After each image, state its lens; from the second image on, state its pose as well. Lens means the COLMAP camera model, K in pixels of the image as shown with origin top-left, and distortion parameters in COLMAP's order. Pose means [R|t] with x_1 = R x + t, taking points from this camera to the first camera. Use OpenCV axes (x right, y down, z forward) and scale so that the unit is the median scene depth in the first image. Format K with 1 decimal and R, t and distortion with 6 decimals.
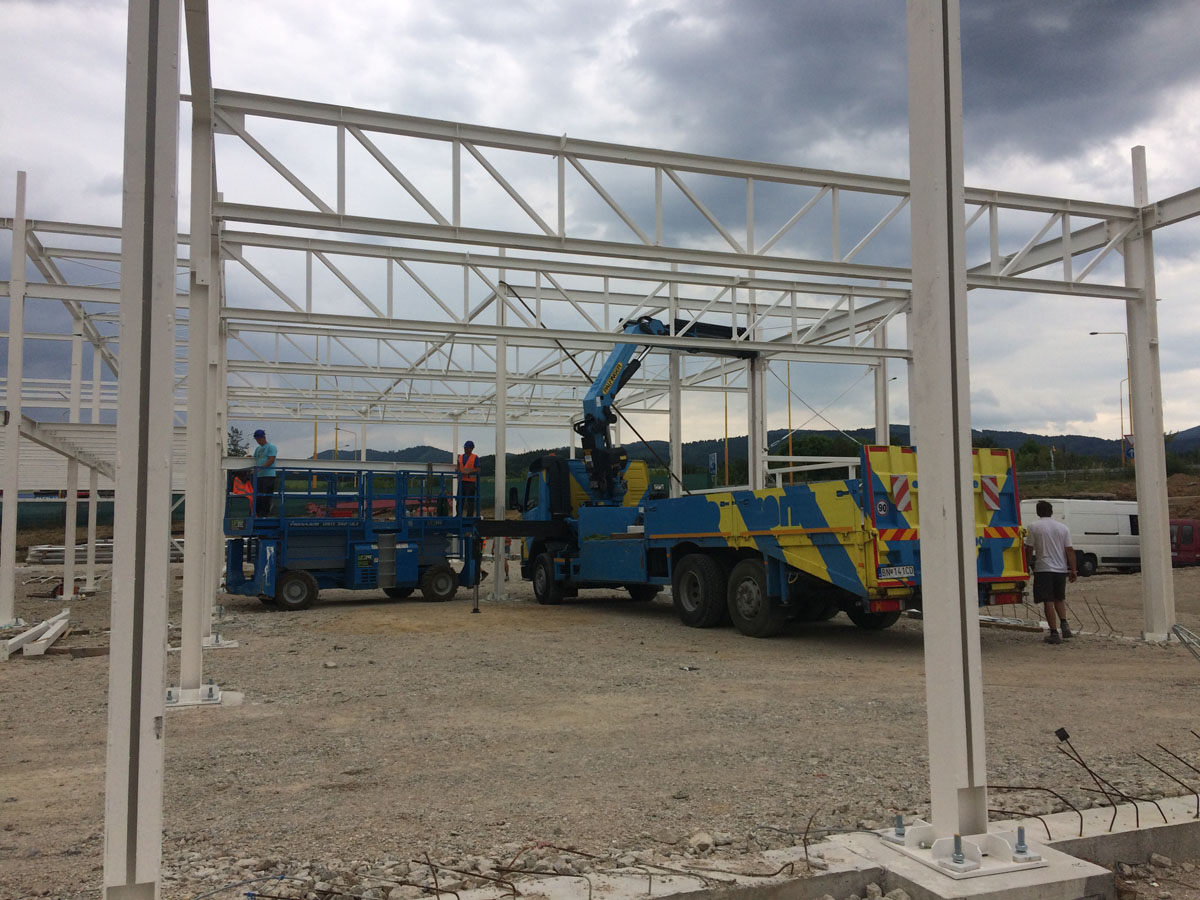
lens RADIAL K [[1019.5, 0, 600.0], [0, 1019.5, 450.0], [0, 0, 1]] dist [0.000373, 0.000335]
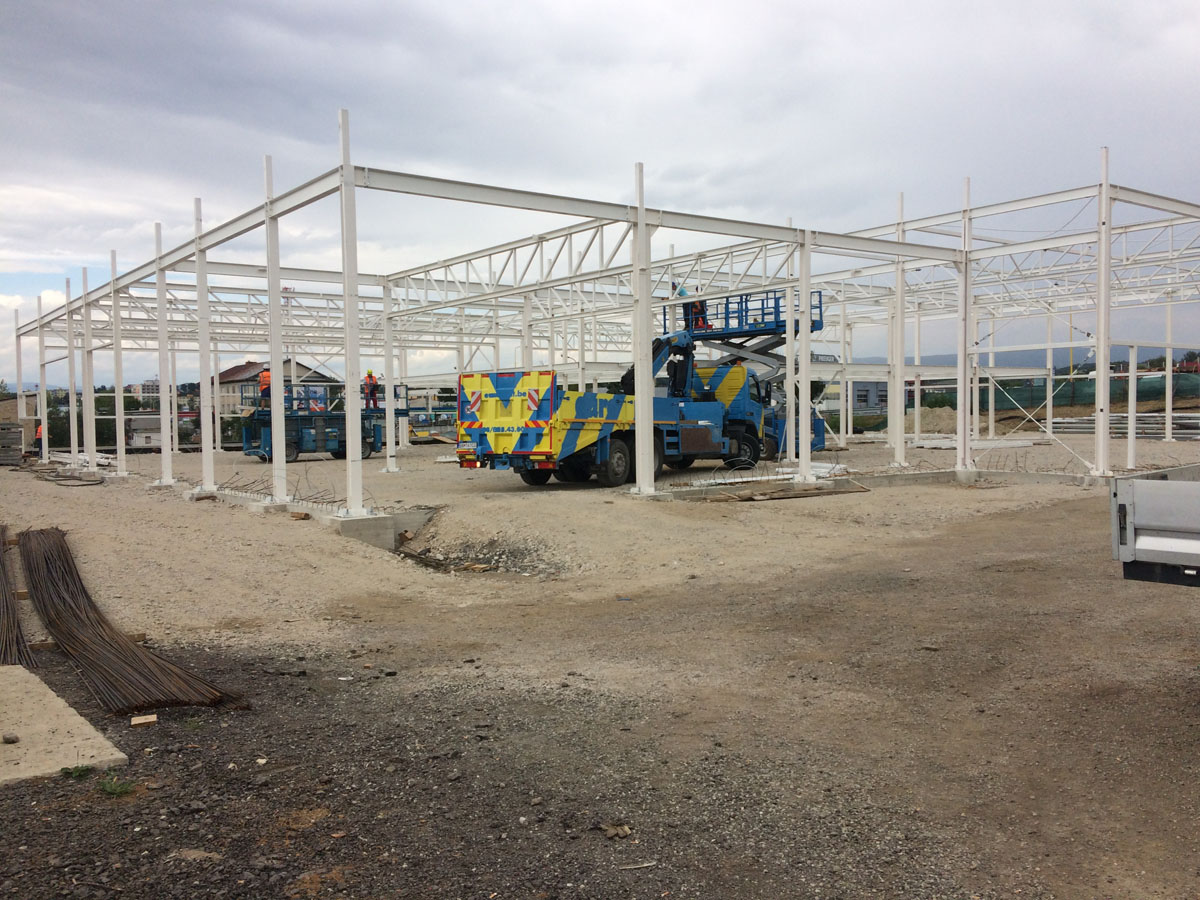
lens RADIAL K [[1019.5, 0, 600.0], [0, 1019.5, 450.0], [0, 0, 1]] dist [0.000373, 0.000335]
pose [[0.286847, 0.040056, -0.957139, 1.896843], [0.082701, 0.994360, 0.066399, 0.025909], [0.954400, -0.098202, 0.281917, 0.659739]]
